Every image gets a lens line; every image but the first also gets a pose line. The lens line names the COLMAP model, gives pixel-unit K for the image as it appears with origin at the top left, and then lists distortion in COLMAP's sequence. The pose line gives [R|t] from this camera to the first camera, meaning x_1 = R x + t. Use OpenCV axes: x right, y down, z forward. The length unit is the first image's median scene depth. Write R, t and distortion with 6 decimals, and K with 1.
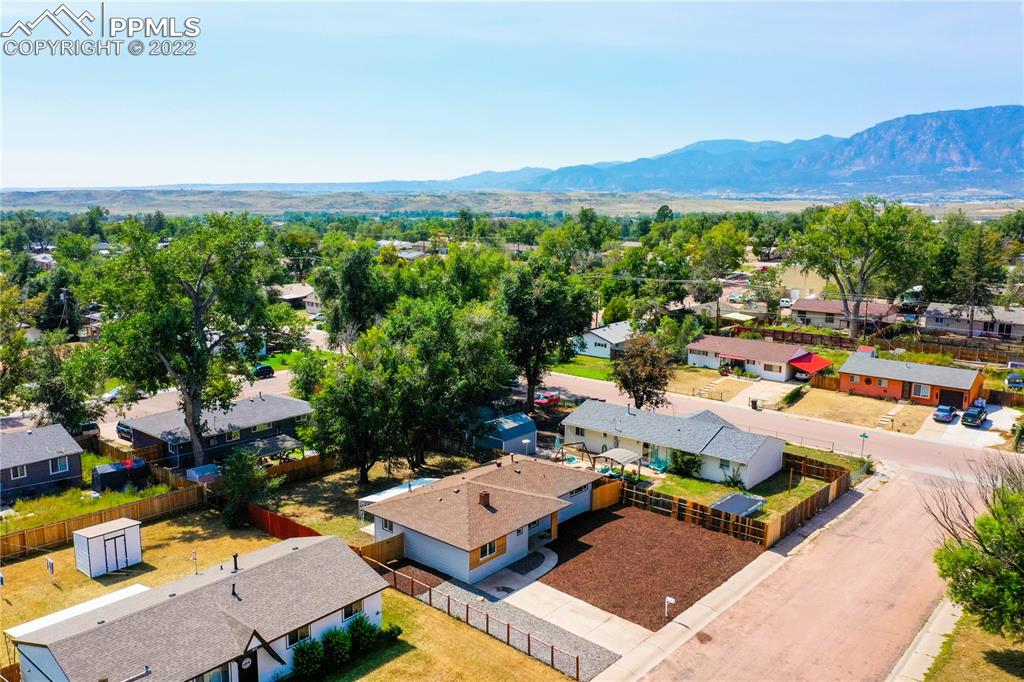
lens RADIAL K [[790.6, 0, 512.0], [0, 790.6, 341.0], [0, 0, 1]] dist [0.012622, 0.003456]
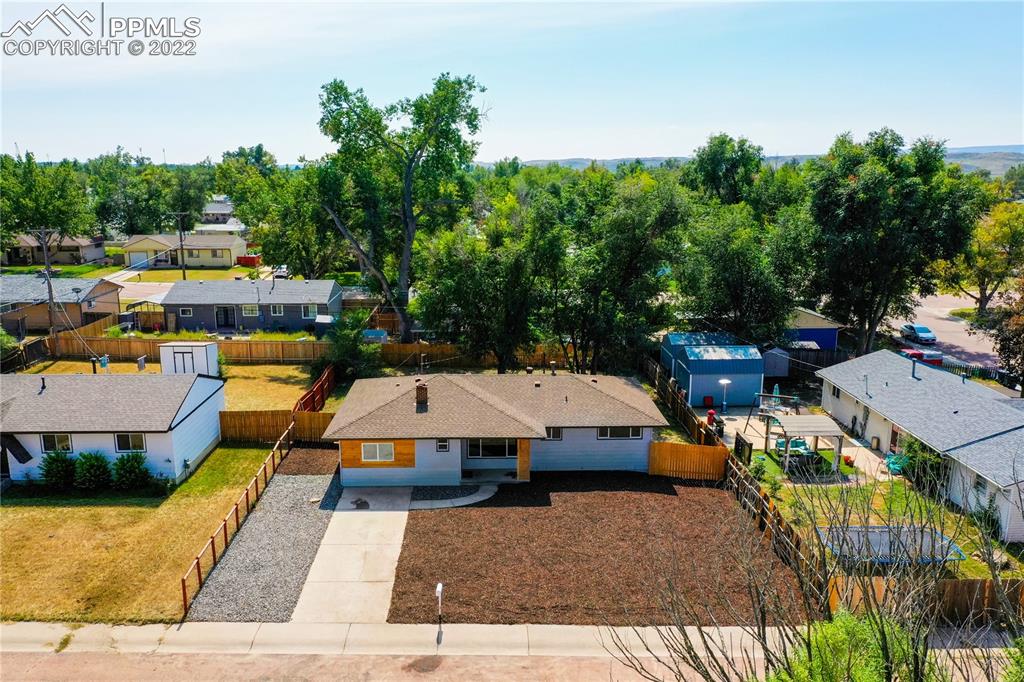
lens RADIAL K [[790.6, 0, 512.0], [0, 790.6, 341.0], [0, 0, 1]] dist [0.012622, 0.003456]
pose [[0.676186, 0.151842, -0.720913, 0.421707], [-0.130012, 0.987767, 0.086102, 0.061129], [0.725168, 0.035506, 0.687656, 0.426821]]
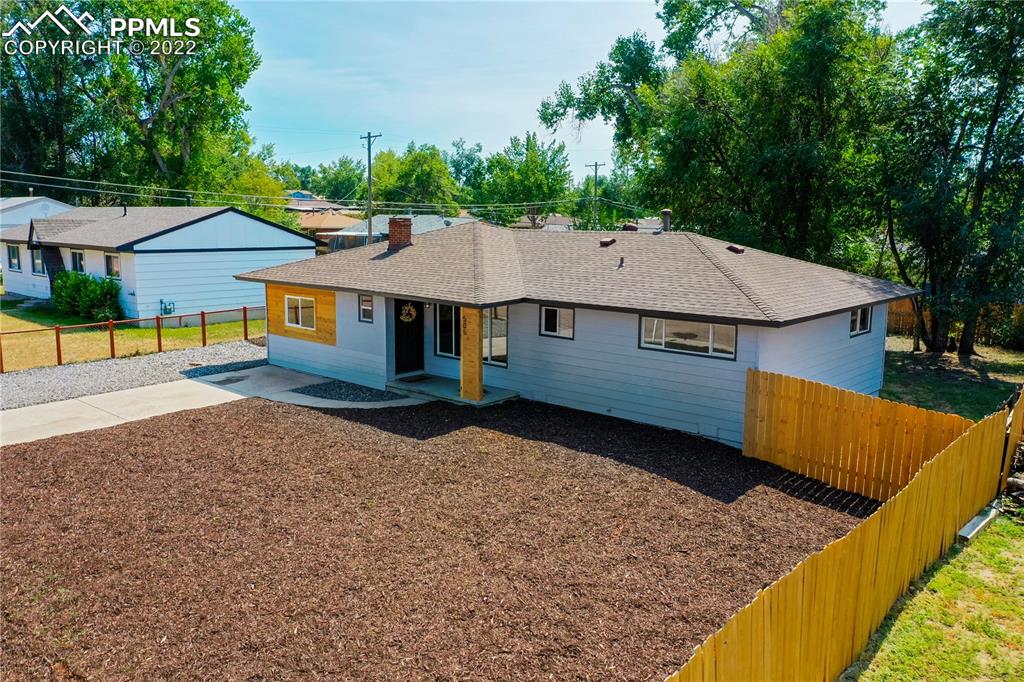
lens RADIAL K [[790.6, 0, 512.0], [0, 790.6, 341.0], [0, 0, 1]] dist [0.012622, 0.003456]
pose [[-0.014628, 0.149844, -0.988601, 0.303909], [-0.196822, 0.968932, 0.149775, 0.141301], [0.980330, 0.196769, 0.015319, 0.818687]]
